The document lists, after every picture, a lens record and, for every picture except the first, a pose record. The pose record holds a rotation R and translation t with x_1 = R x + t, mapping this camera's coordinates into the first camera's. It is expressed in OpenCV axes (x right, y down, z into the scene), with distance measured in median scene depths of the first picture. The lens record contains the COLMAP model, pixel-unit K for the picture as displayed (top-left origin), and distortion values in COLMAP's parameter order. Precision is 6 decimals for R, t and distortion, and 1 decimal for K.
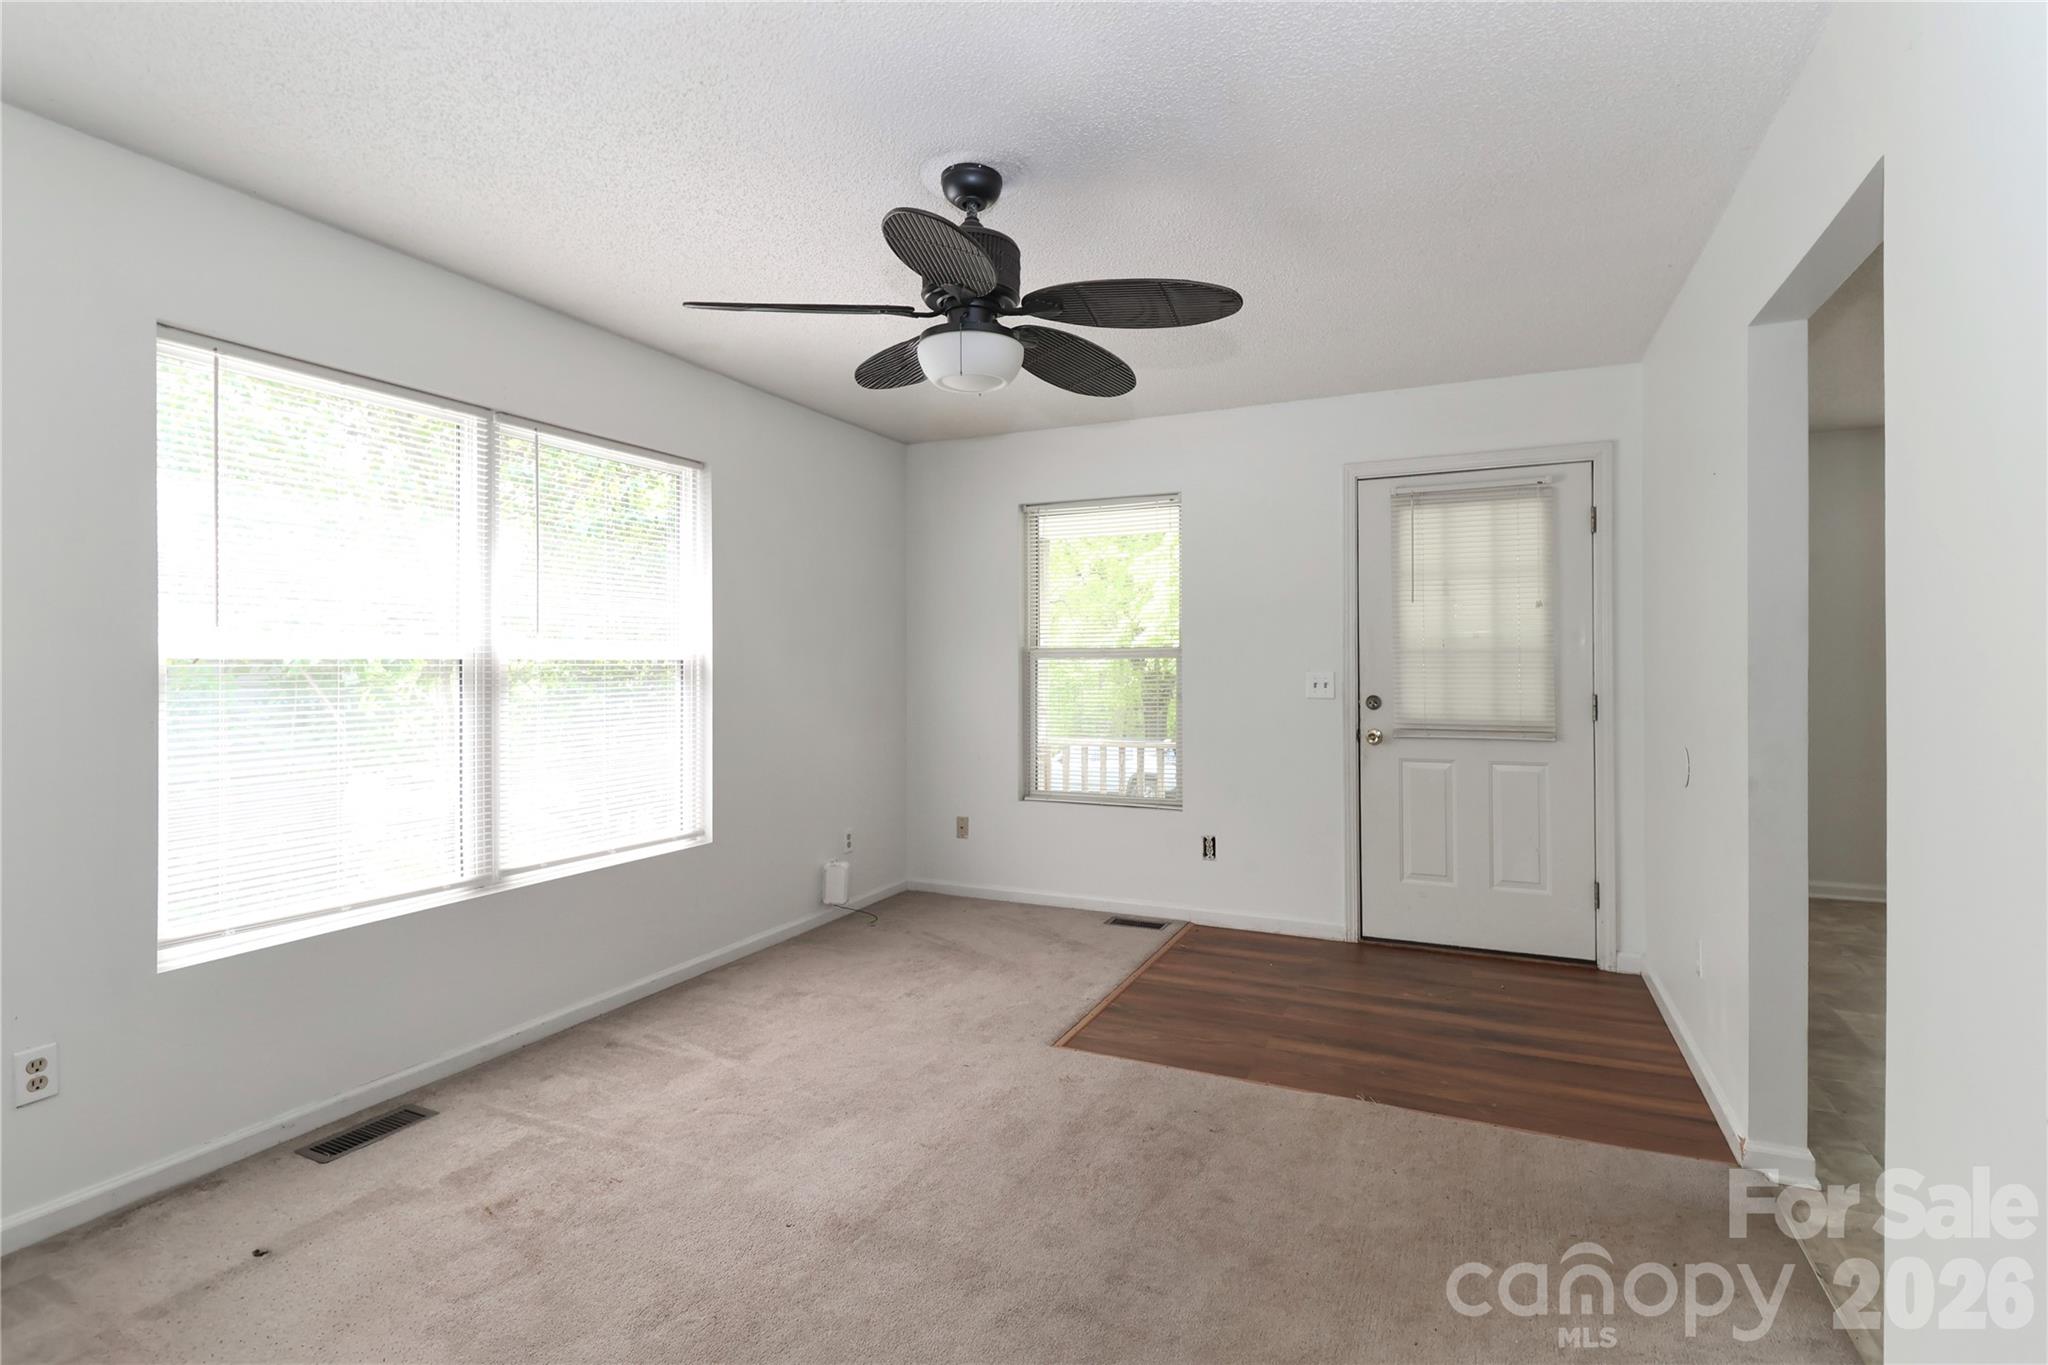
lens RADIAL K [[950.1, 0, 1064.8], [0, 950.1, 655.1], [0, 0, 1]] dist [0.016150, -0.011937]
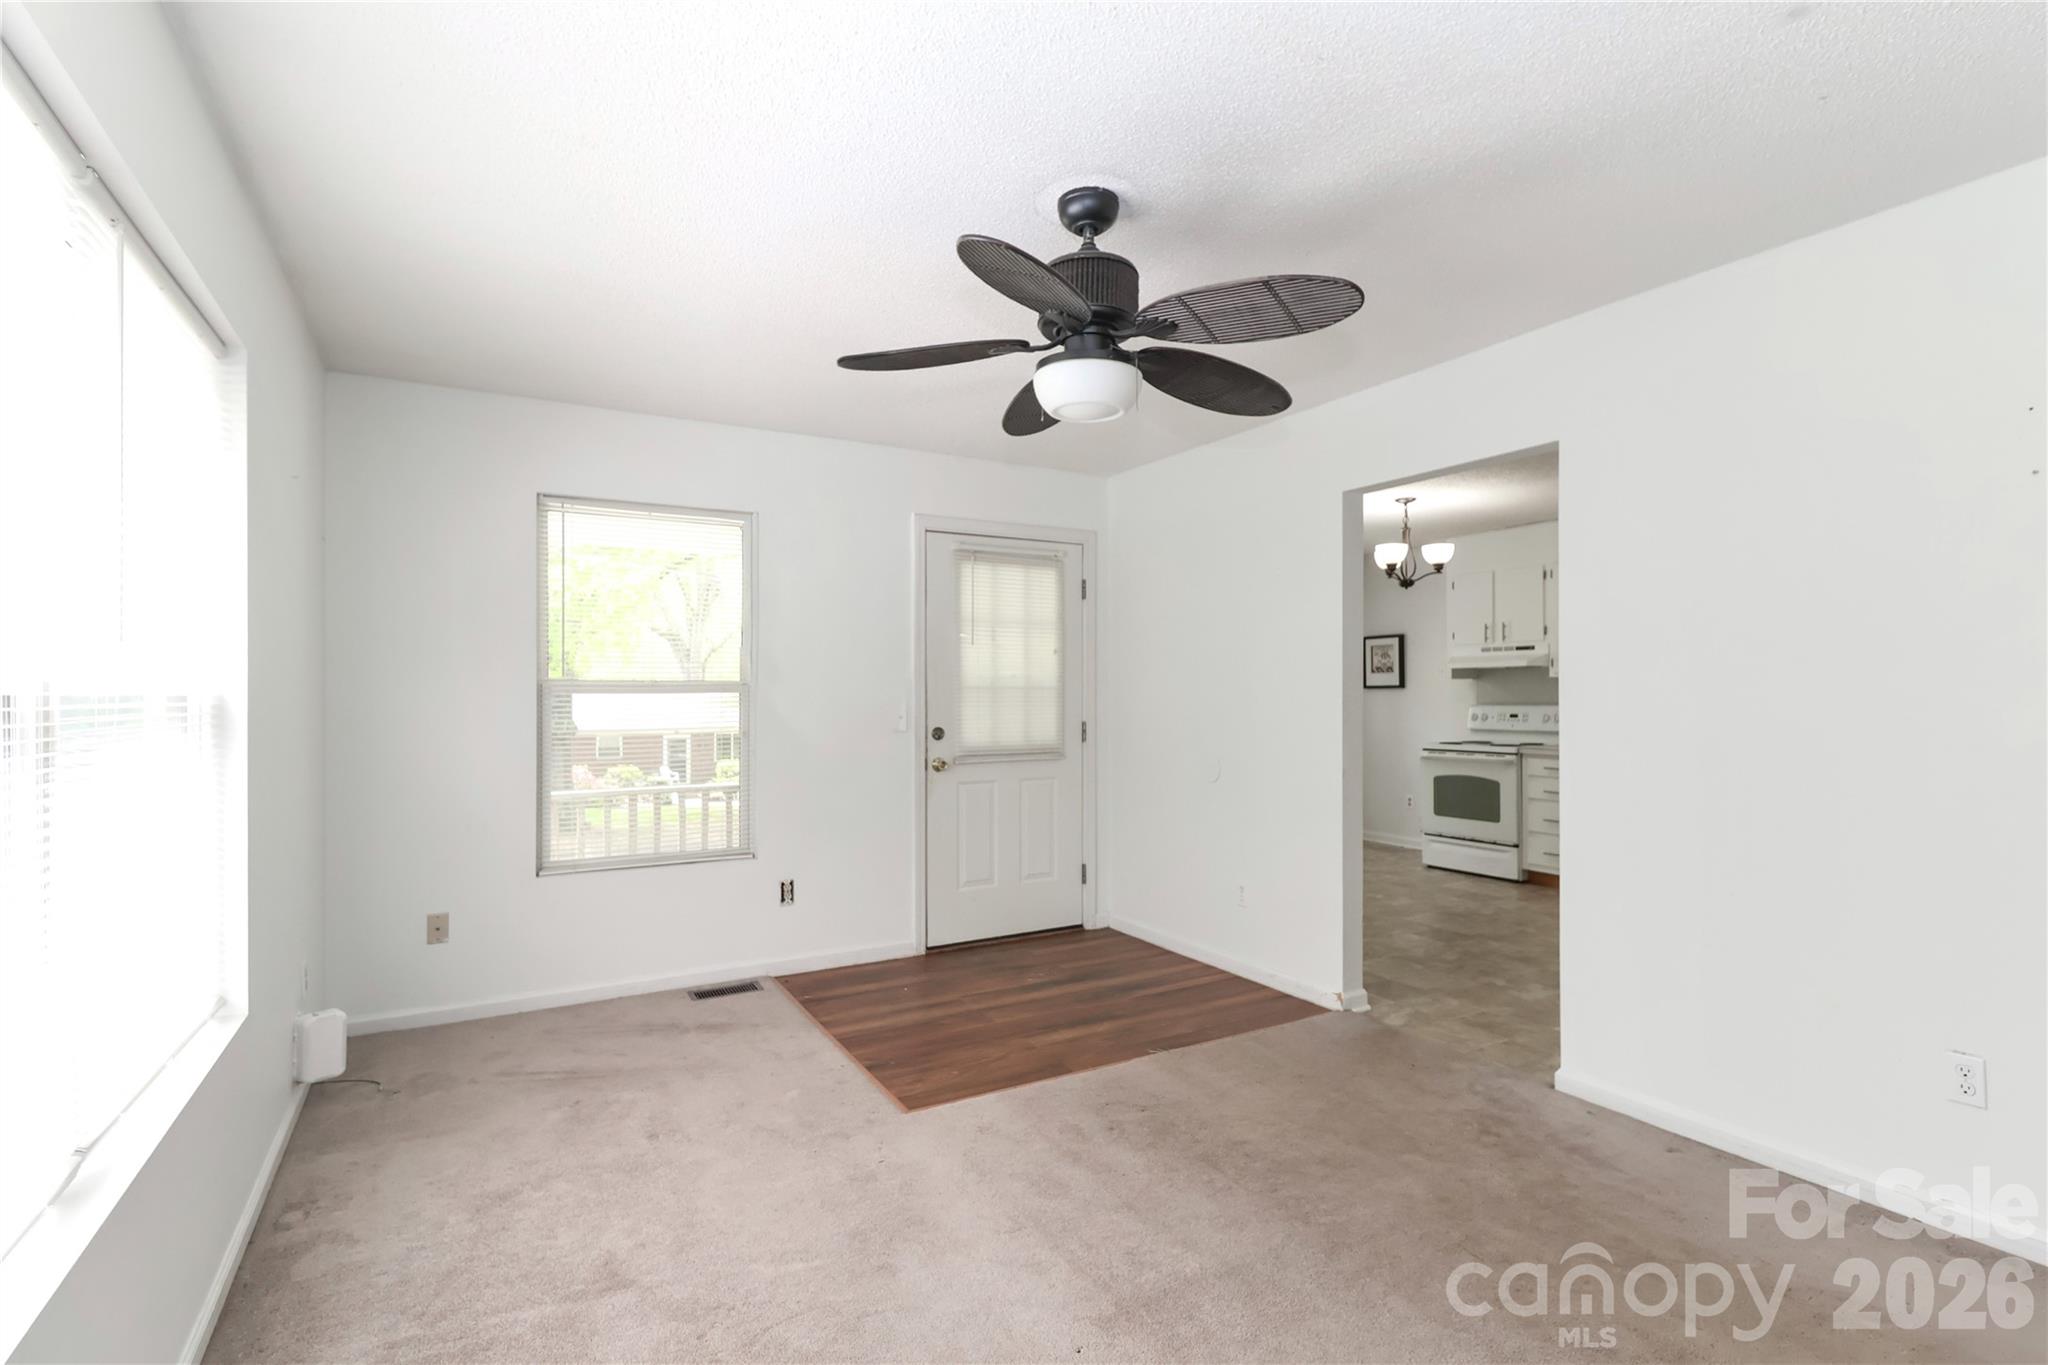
lens RADIAL K [[950.1, 0, 1021.8], [0, 950.1, 685.0], [0, 0, 1]] dist [0.016150, -0.011937]
pose [[0.595237, 0.011045, 0.803474, -0.528880], [-0.006602, 0.999939, -0.008855, 0.002490], [-0.803523, -0.000034, 0.595274, 0.274740]]
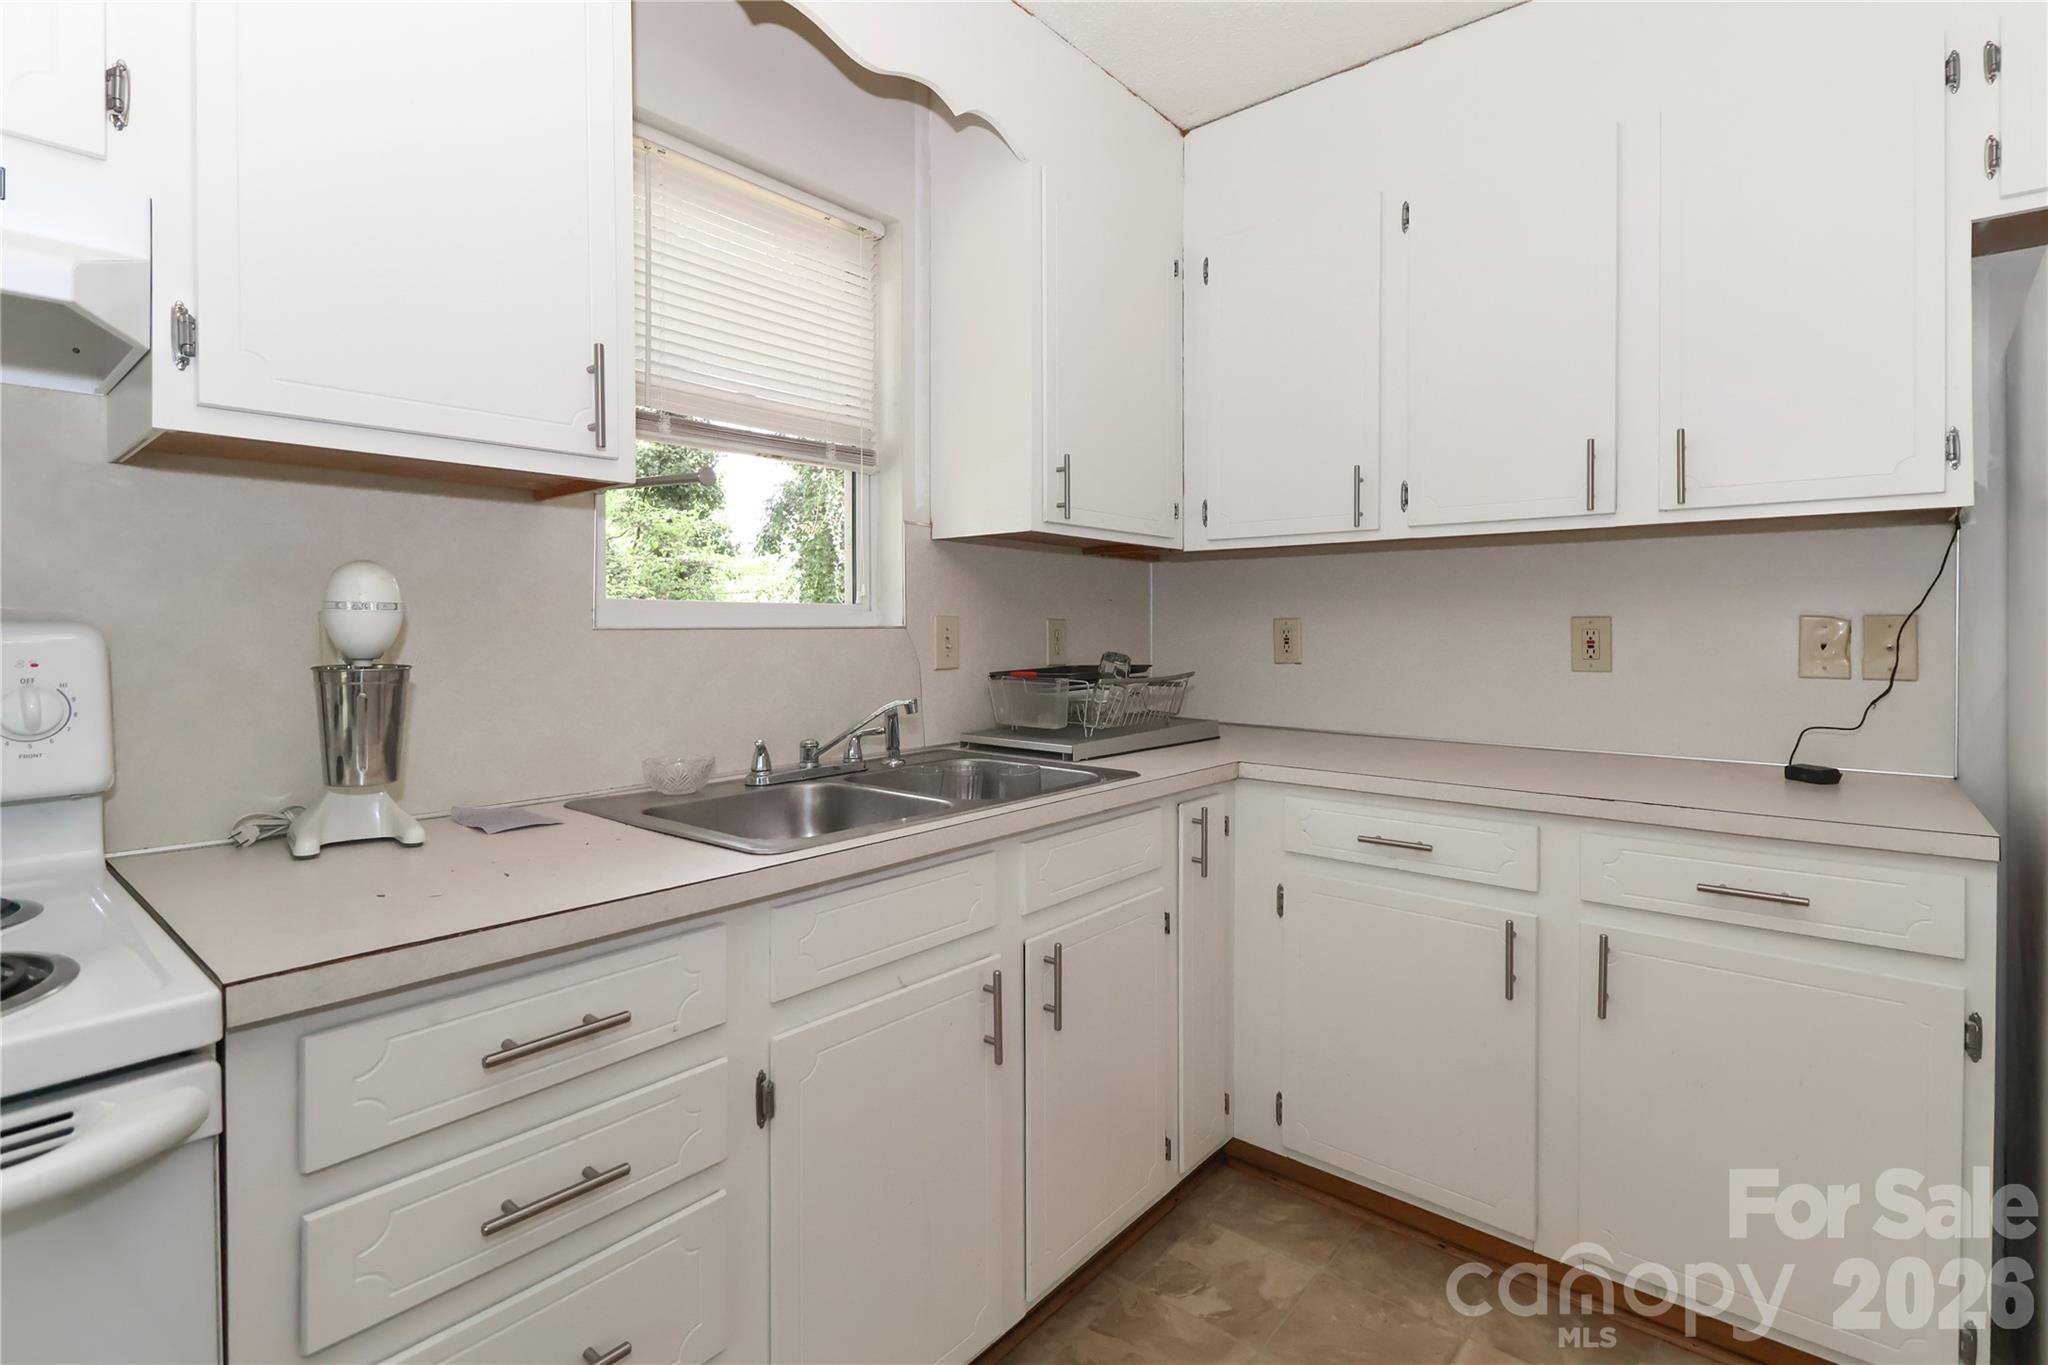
lens RADIAL K [[950.1, 0, 1053.6], [0, 950.1, 629.9], [0, 0, 1]] dist [0.016150, -0.011937]
pose [[-0.968012, 0.005882, 0.250834, 1.044159], [0.004214, 0.999965, -0.007187, 0.021642], [-0.250868, -0.005900, -0.968003, 0.694186]]
